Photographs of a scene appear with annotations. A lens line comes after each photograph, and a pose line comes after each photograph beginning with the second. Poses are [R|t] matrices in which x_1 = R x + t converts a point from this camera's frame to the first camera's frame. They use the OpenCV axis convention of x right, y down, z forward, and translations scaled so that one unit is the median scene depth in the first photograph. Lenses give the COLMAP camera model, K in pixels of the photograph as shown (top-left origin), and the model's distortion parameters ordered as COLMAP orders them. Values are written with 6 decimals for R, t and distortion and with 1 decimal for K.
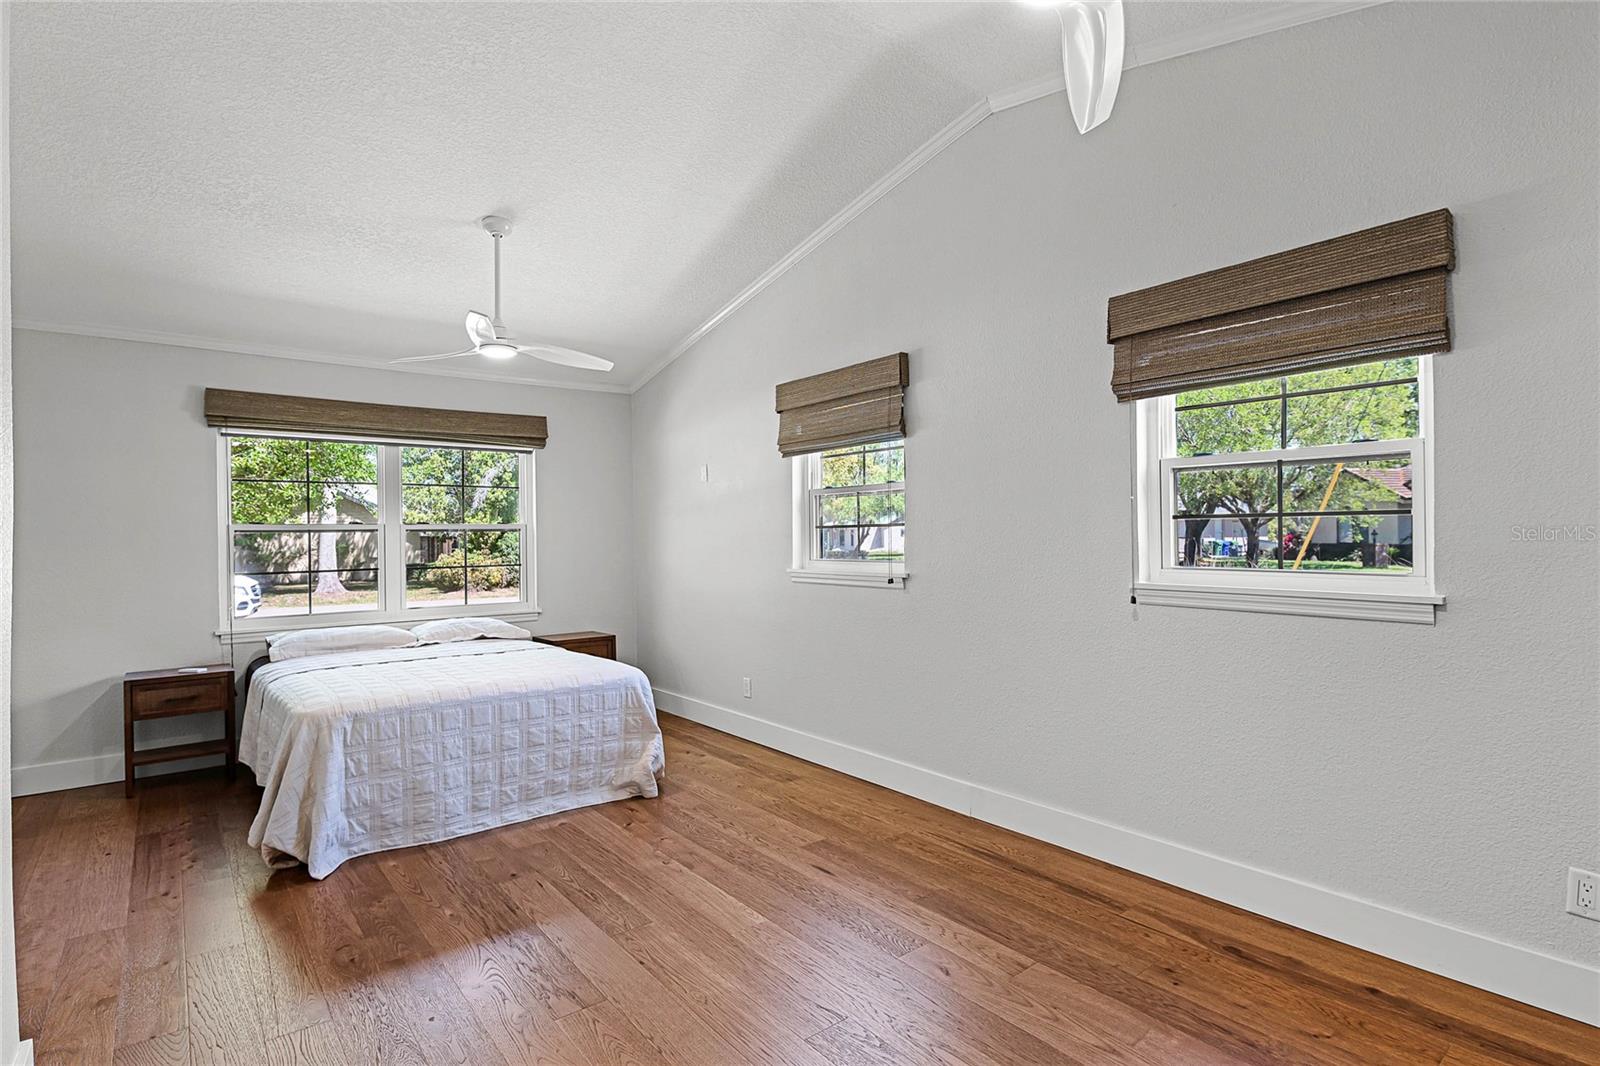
lens RADIAL K [[791.3, 0, 800.0], [0, 791.3, 533.0], [0, 0, 1]] dist [-0.001424, -0.000471]
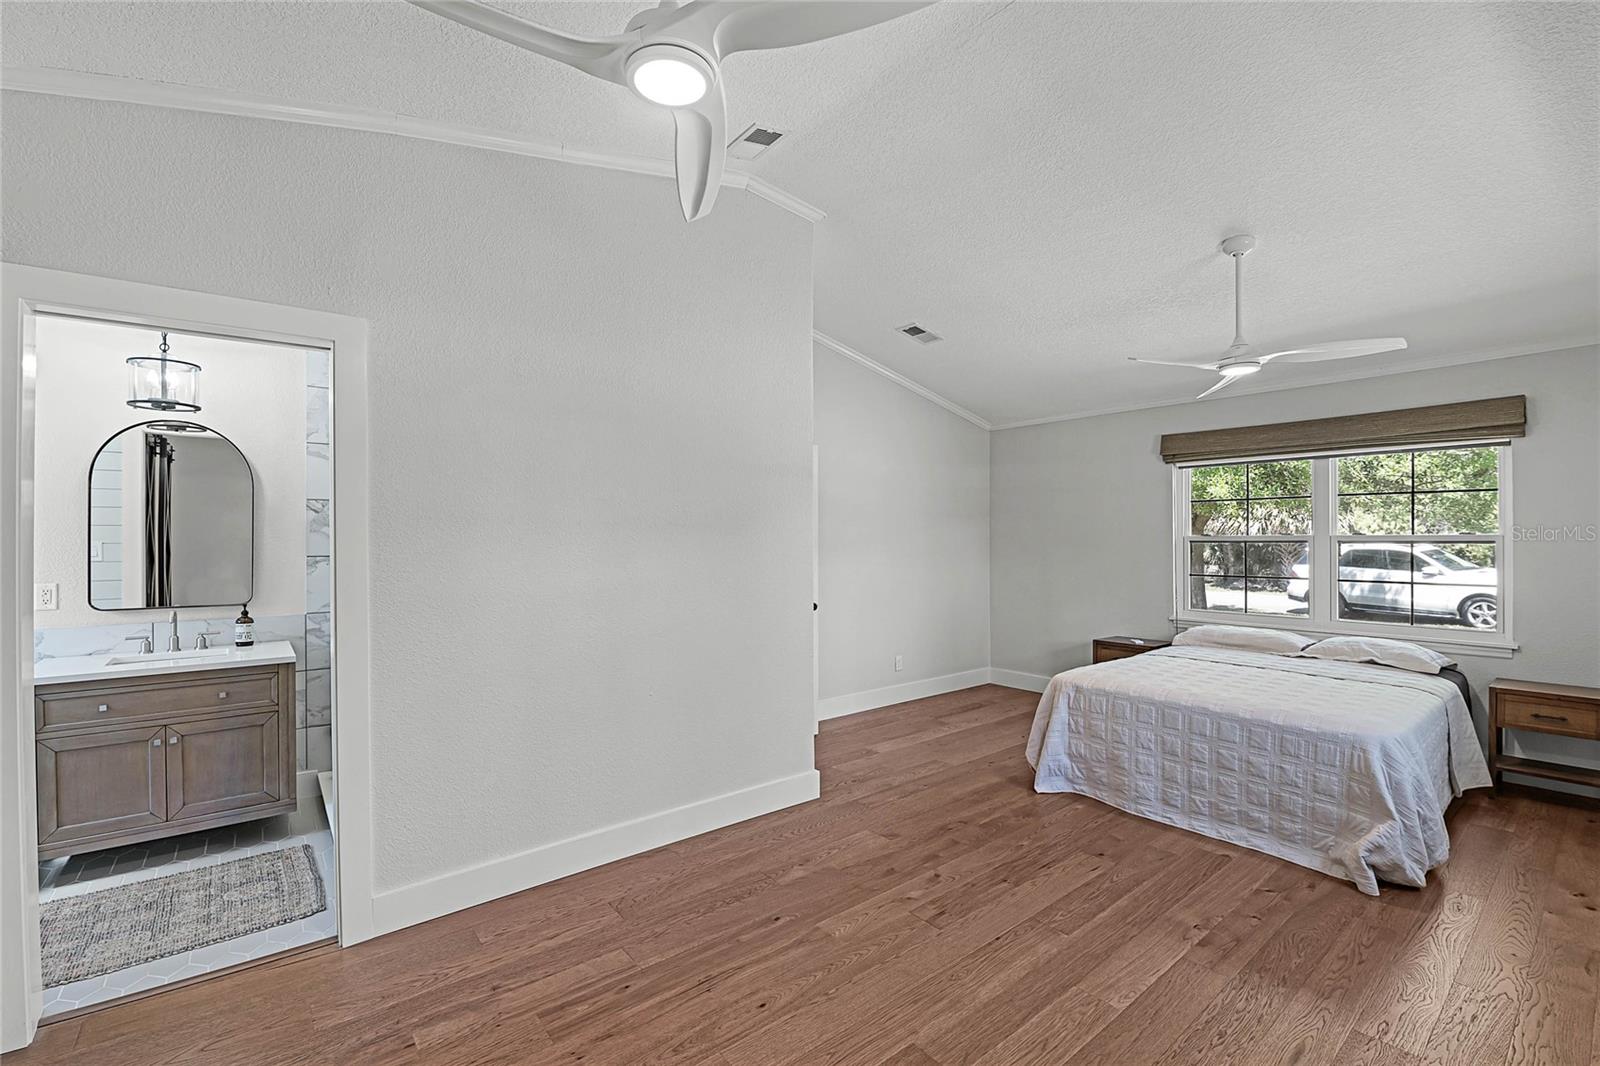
lens RADIAL K [[682.2, 0, 800.0], [0, 682.2, 533.0], [0, 0, 1]] dist [-0.001515, -0.012614]
pose [[0.004449, 0.004663, -0.999979, 0.531971], [0.005647, 0.999973, 0.004688, -0.033466], [0.999974, -0.005668, 0.004423, 0.487253]]
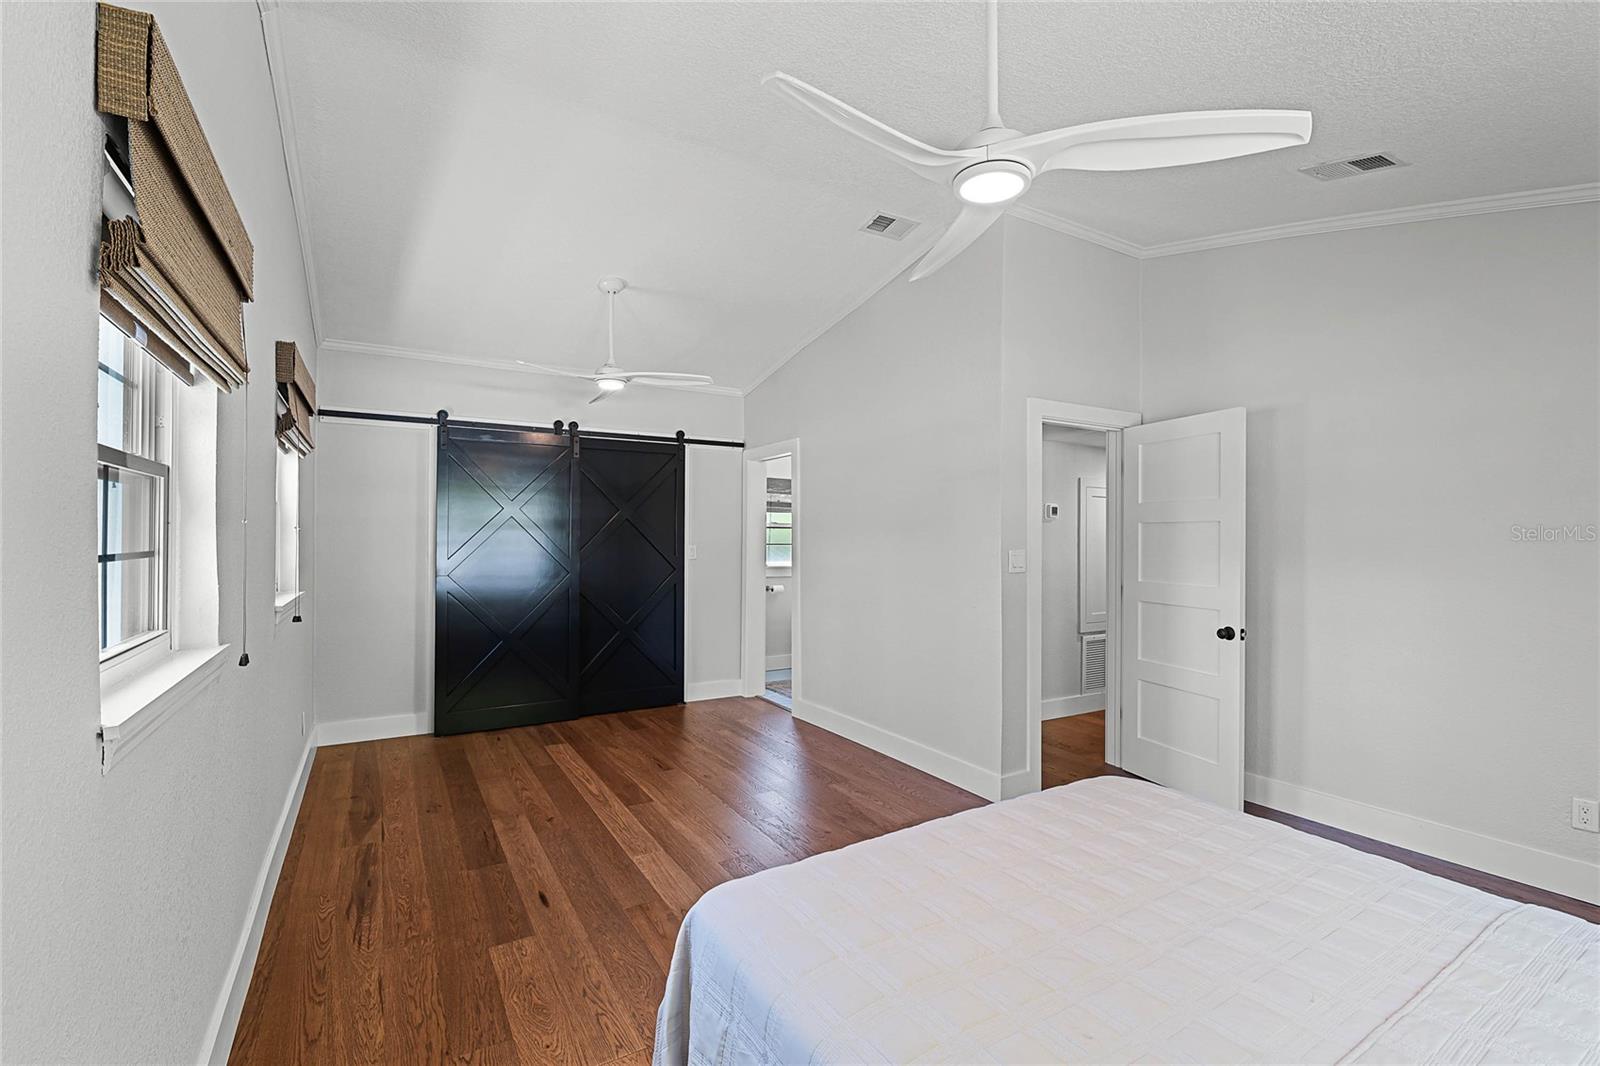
lens RADIAL K [[704.2, 0, 810.6], [0, 704.2, 539.1], [0, 0, 1]] dist [-0.003215, -0.000253]
pose [[-0.992497, 0.007580, 0.122032, -0.359350], [0.007449, 0.999971, -0.001527, -0.019207], [-0.122040, -0.000606, -0.992525, 1.590341]]
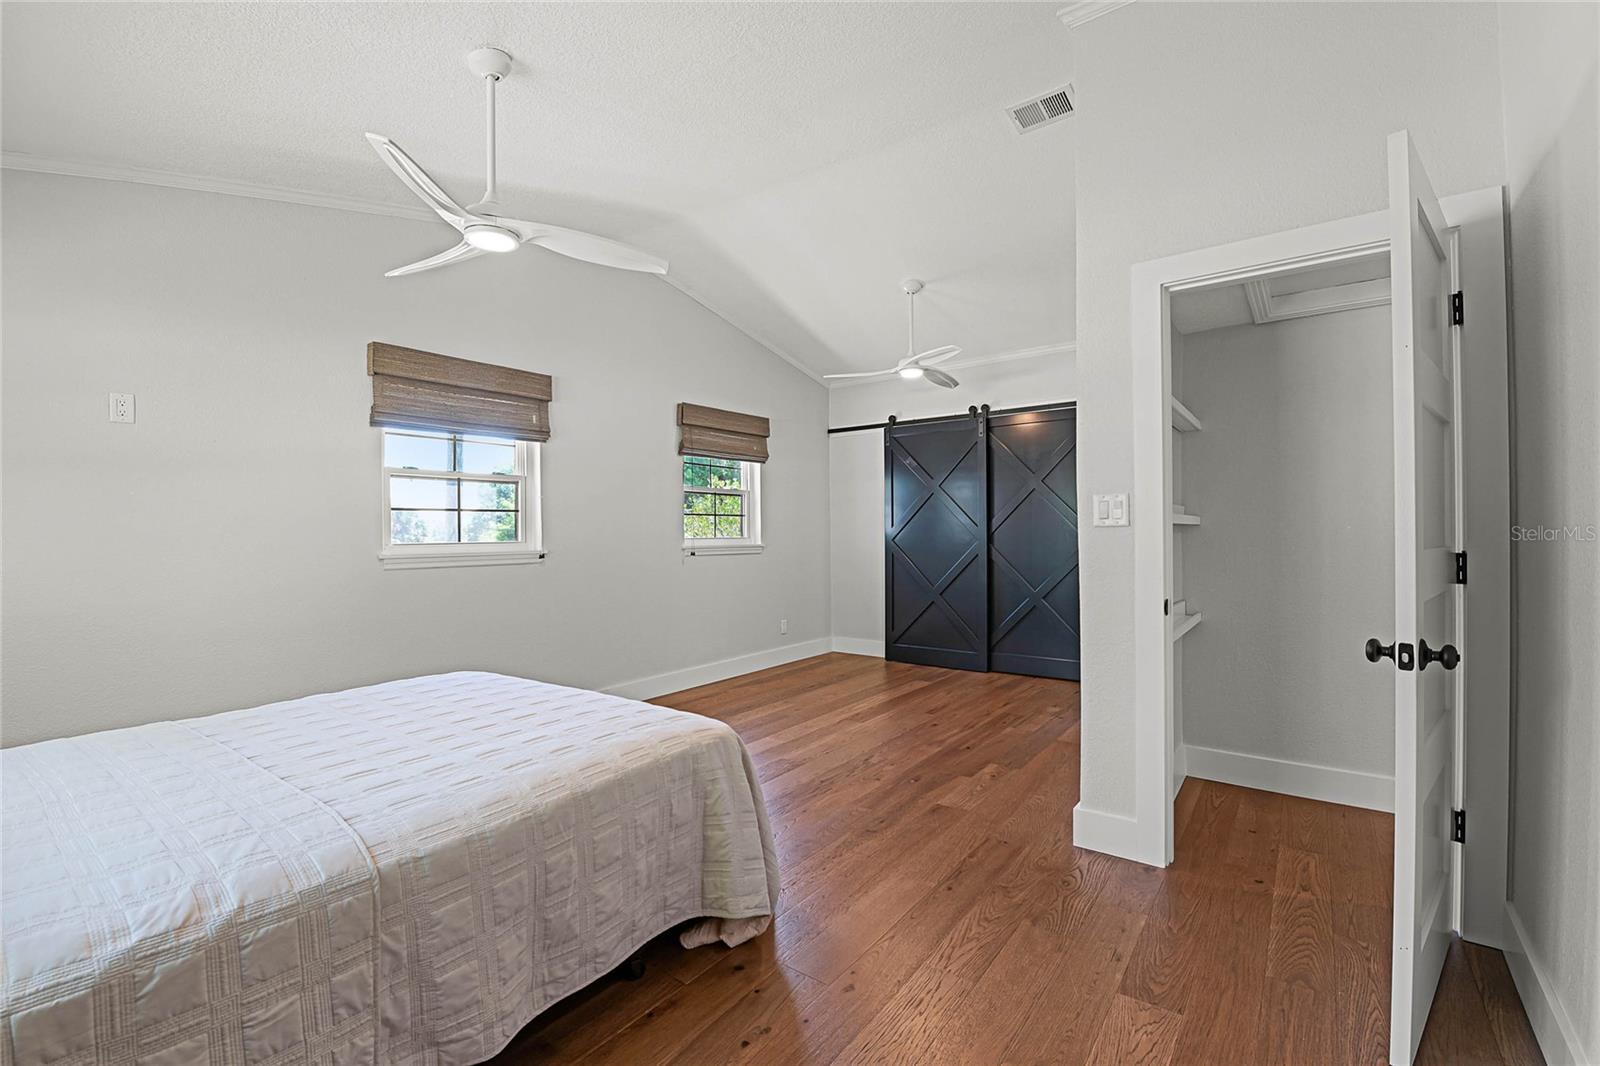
lens RADIAL K [[704.2, 0, 810.6], [0, 704.2, 539.1], [0, 0, 1]] dist [-0.003215, -0.000253]
pose [[-0.252533, 0.008645, 0.967550, -1.180828], [0.009052, 0.999937, -0.006572, 0.049705], [-0.967546, 0.007099, -0.252596, 0.978648]]
